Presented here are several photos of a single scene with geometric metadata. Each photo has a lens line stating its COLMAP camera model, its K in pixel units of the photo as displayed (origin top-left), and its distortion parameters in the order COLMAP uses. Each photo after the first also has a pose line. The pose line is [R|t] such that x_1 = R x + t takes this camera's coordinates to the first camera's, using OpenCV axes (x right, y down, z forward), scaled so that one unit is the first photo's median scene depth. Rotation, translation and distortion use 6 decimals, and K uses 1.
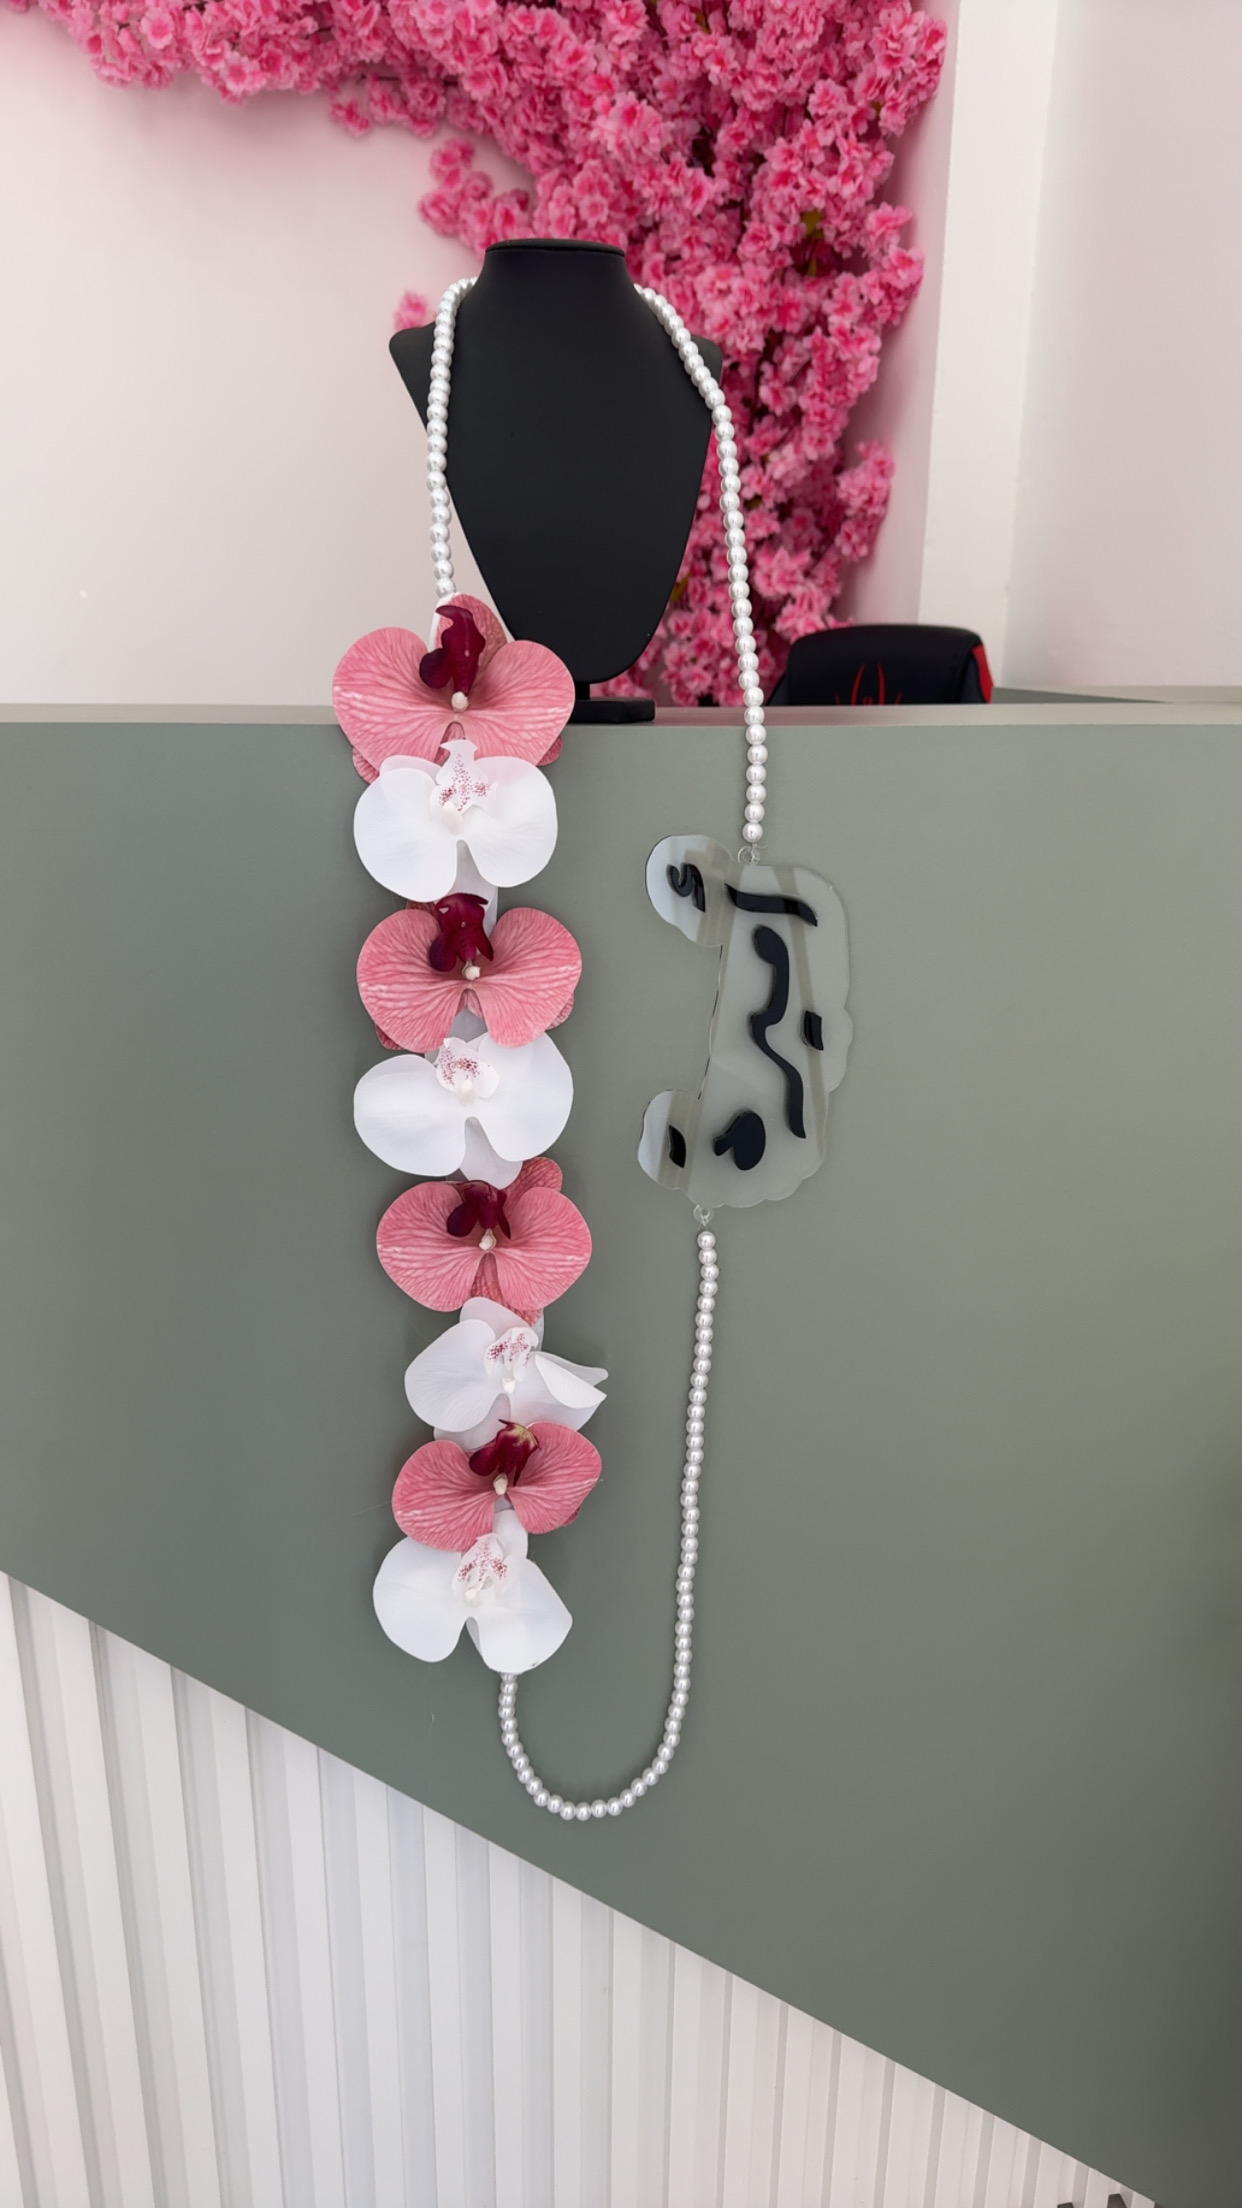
lens RADIAL K [[1542.9, 0, 633.7], [0, 1542.9, 1105.8], [0, 0, 1]] dist [-0.001624, 0.009628]
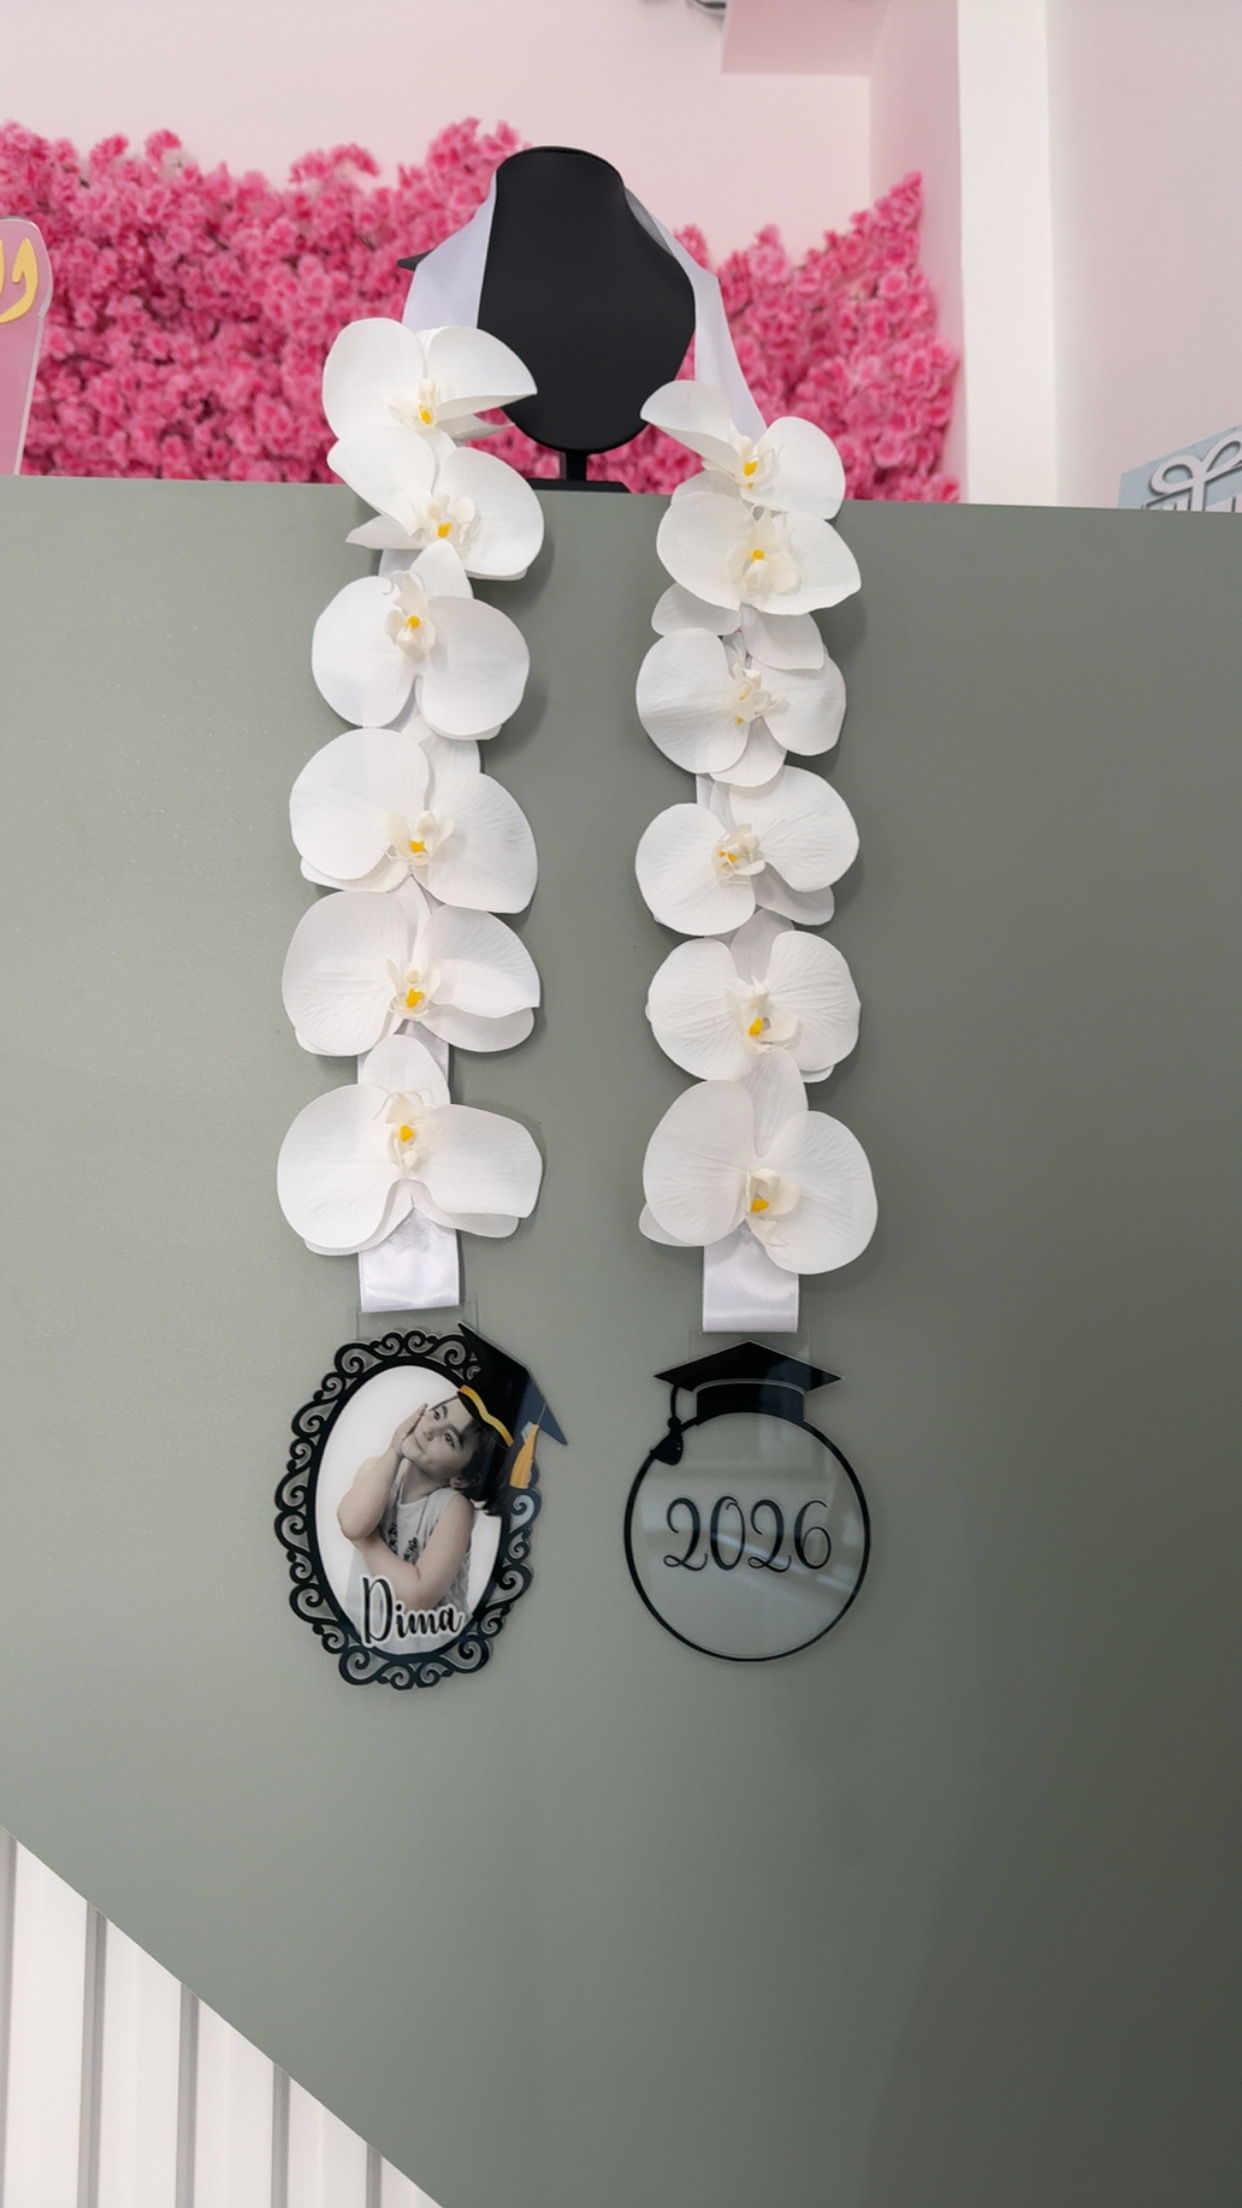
lens RADIAL K [[1542.9, 0, 628.5], [0, 1542.9, 1114.6], [0, 0, 1]] dist [-0.001624, 0.009628]
pose [[0.993853, -0.017377, -0.109338, 0.069817], [-0.025896, 0.923721, -0.382190, 0.157228], [0.107639, 0.382672, 0.917592, 0.100194]]
